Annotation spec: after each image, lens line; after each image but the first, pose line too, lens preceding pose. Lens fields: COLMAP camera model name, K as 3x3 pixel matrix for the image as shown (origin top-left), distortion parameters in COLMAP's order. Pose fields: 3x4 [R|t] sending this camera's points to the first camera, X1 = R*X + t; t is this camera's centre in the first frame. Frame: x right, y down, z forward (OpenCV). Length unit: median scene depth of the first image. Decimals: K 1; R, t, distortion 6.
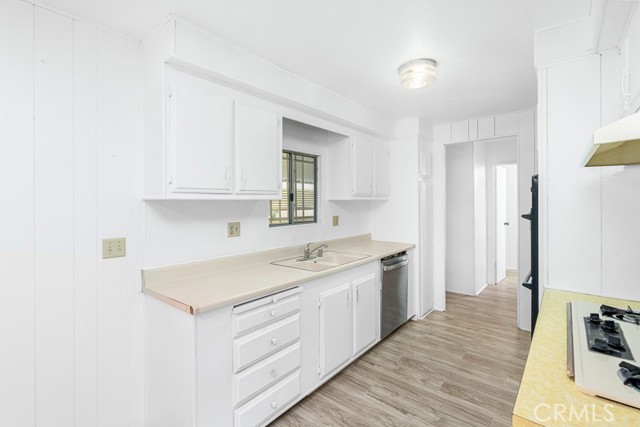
lens RADIAL K [[292.8, 0, 318.7], [0, 292.8, 204.3], [0, 0, 1]] dist [-0.000026, 0.000008]
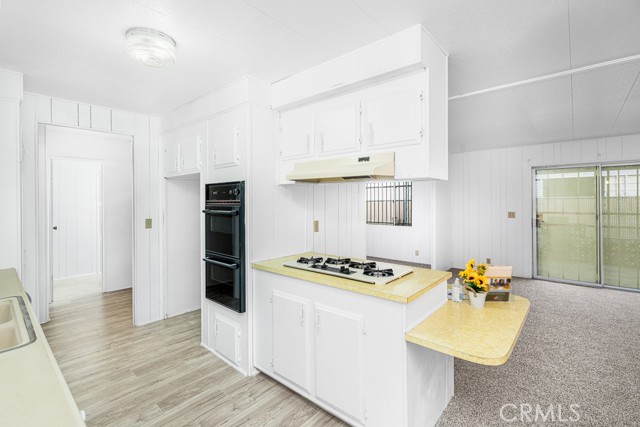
lens RADIAL K [[296.6, 0, 320.4], [0, 296.6, 199.1], [0, 0, 1]] dist [-0.002449, -0.000418]
pose [[0.020935, 0.006670, 0.999759, -0.502642], [0.012526, 0.999898, -0.006933, -0.001882], [-0.999702, 0.012668, 0.020850, 0.511969]]
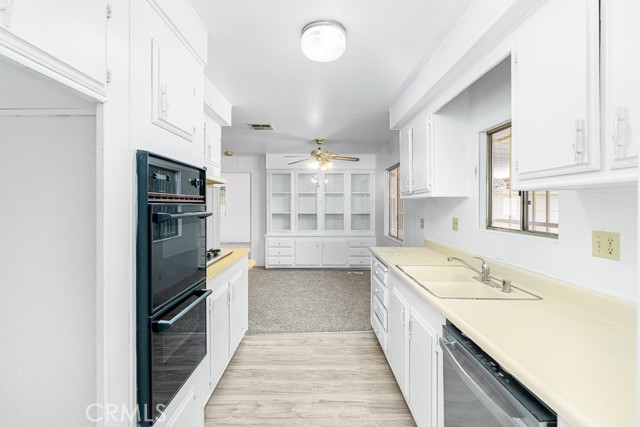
lens RADIAL K [[292.8, 0, 318.7], [0, 292.8, 204.3], [0, 0, 1]] dist [-0.000026, 0.000008]
pose [[-0.762972, 0.003525, -0.646422, 0.895652], [-0.001440, 0.999973, 0.007153, 0.005405], [0.646430, 0.006389, -0.762947, 1.644838]]
